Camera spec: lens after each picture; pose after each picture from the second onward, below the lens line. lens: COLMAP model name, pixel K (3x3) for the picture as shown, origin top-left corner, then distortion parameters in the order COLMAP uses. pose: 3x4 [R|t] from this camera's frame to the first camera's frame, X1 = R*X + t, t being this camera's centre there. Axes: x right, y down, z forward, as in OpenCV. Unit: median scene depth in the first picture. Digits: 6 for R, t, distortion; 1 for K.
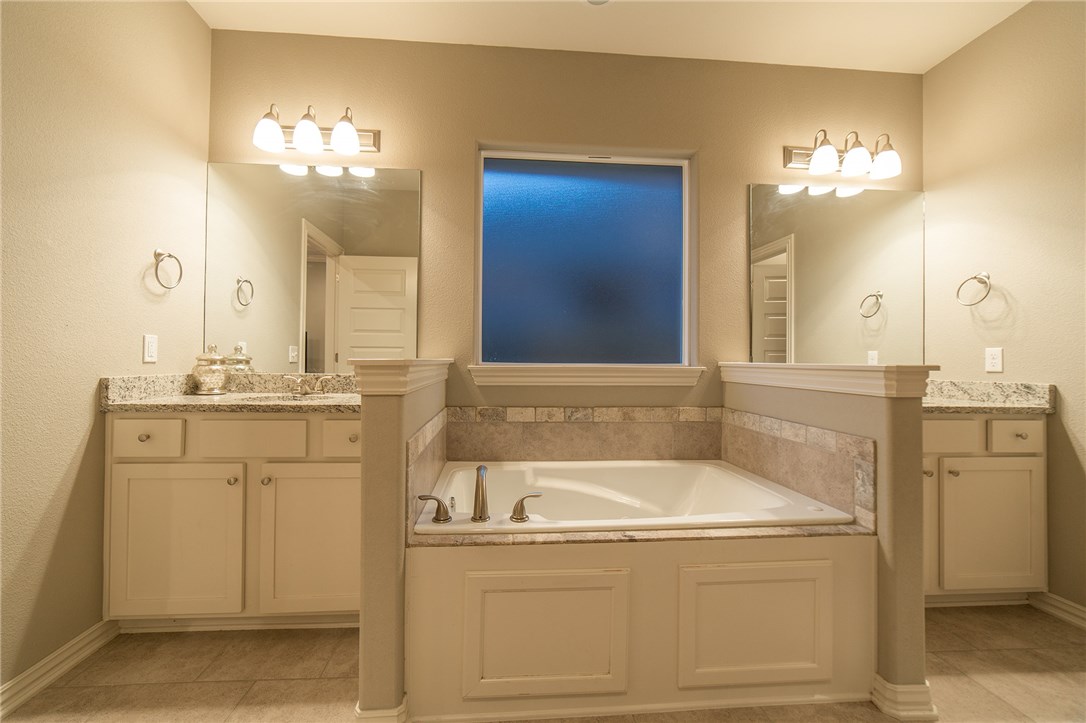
lens RADIAL K [[436.0, 0, 538.5], [0, 436.0, 360.7], [0, 0, 1]] dist [-0.012802, 0.000365]
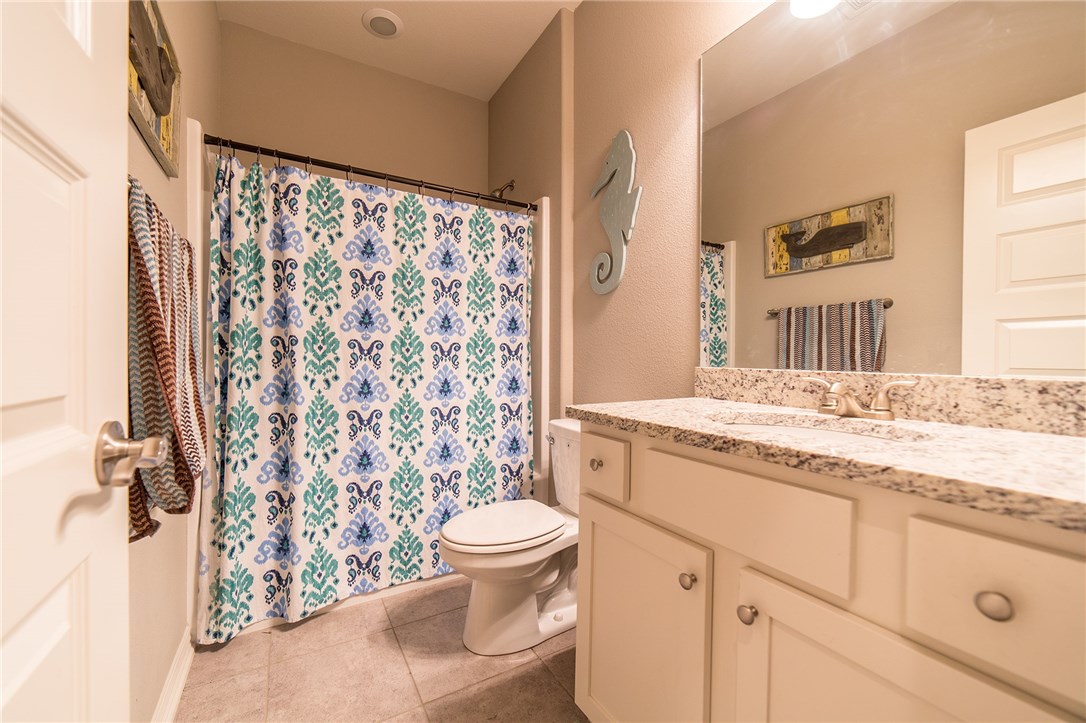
lens RADIAL K [[436.0, 0, 538.5], [0, 436.0, 360.7], [0, 0, 1]] dist [-0.012802, 0.000365]
pose [[0.443712, 0.004139, -0.896160, -0.287752], [0.000073, 0.999989, 0.004654, 0.018443], [0.896170, -0.002130, 0.443707, 0.534508]]
